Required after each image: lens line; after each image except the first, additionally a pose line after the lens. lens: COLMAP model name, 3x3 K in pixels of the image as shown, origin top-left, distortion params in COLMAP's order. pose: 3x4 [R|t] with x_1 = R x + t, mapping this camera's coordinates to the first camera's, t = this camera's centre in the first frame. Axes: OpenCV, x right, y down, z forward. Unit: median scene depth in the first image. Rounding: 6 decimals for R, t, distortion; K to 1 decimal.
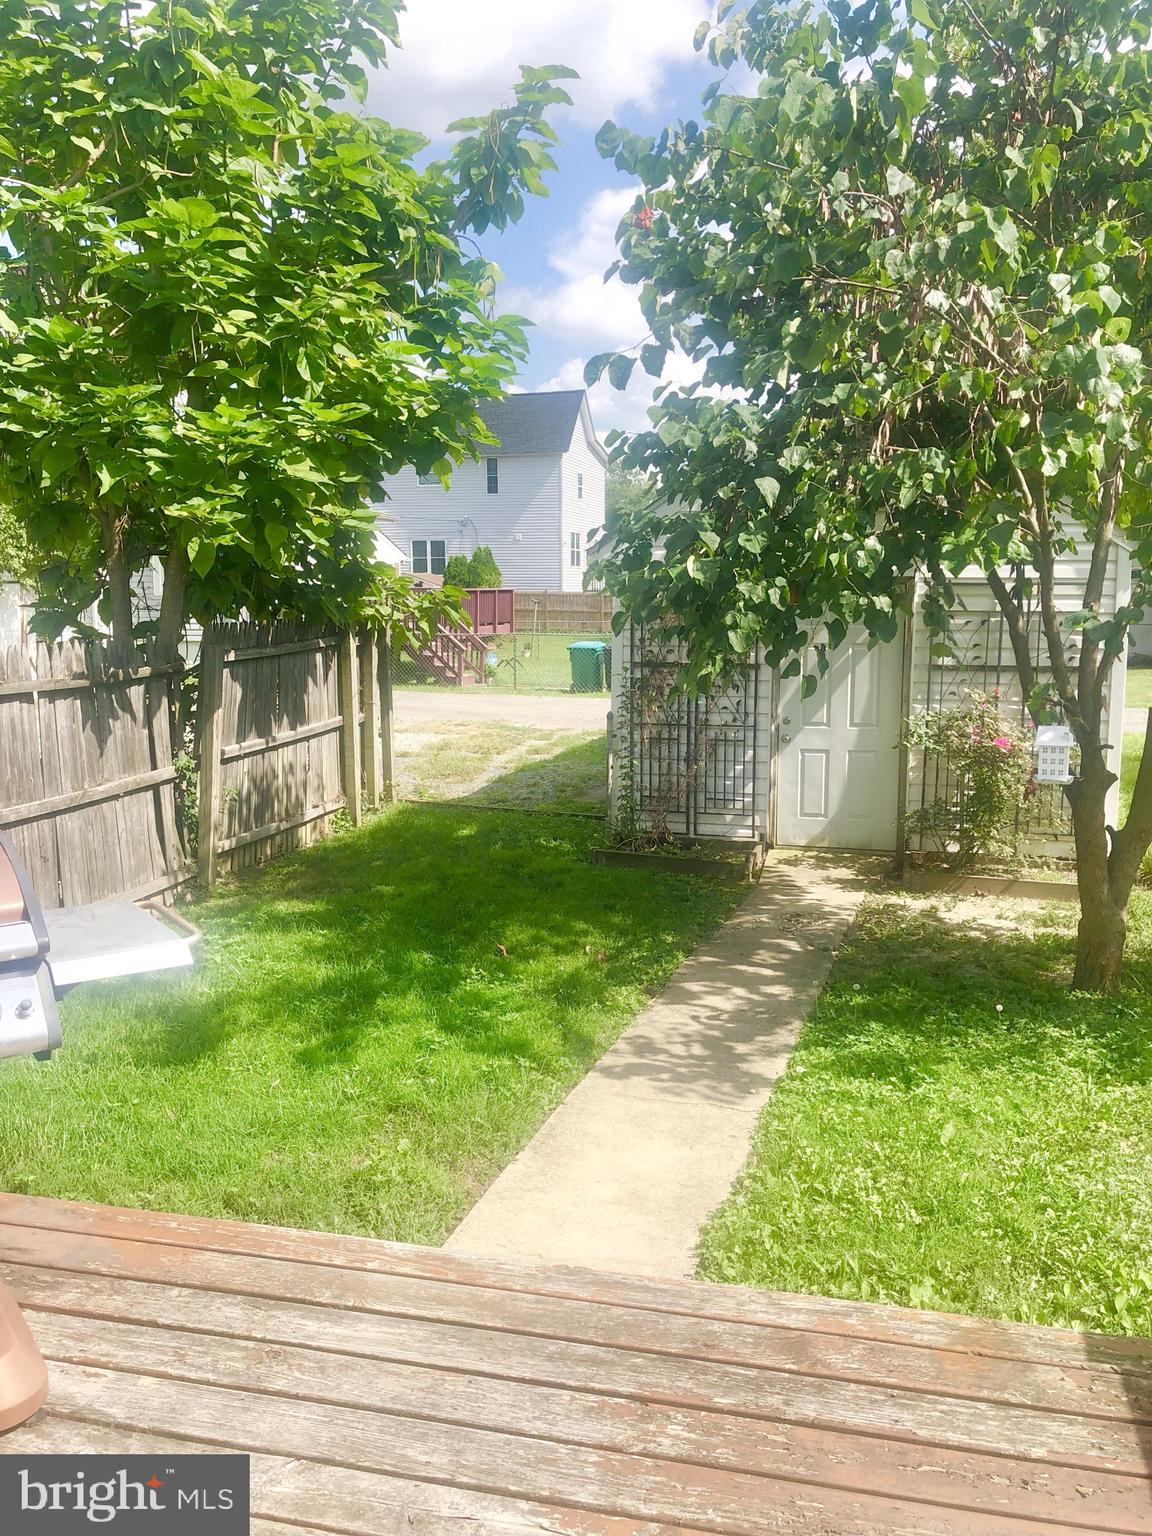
lens RADIAL K [[1270.0, 0, 575.9], [0, 1270.0, 769.5], [0, 0, 1]] dist [0.001117, 0.011976]
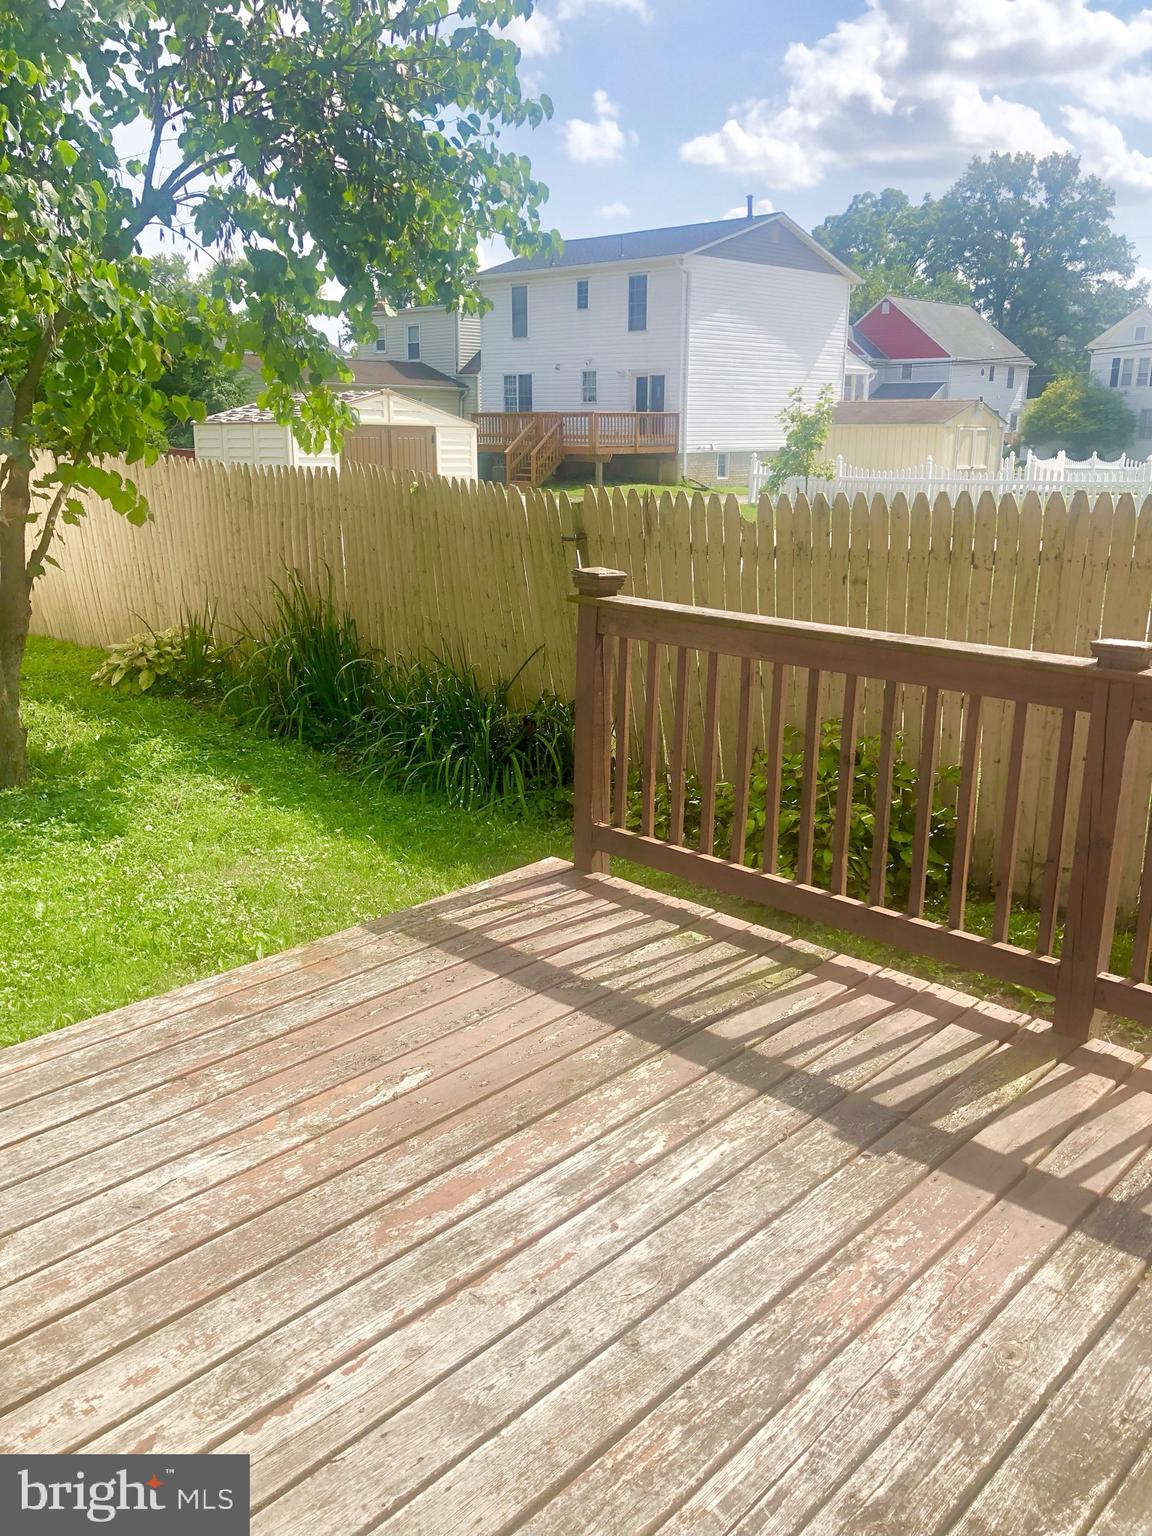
lens RADIAL K [[1270.0, 0, 575.5], [0, 1270.0, 768.4], [0, 0, 1]] dist [0.001117, 0.011976]
pose [[0.488750, -0.226294, 0.842564, -0.707117], [0.119321, 0.974037, 0.192390, 0.006634], [-0.864226, 0.006504, 0.503062, 0.032202]]
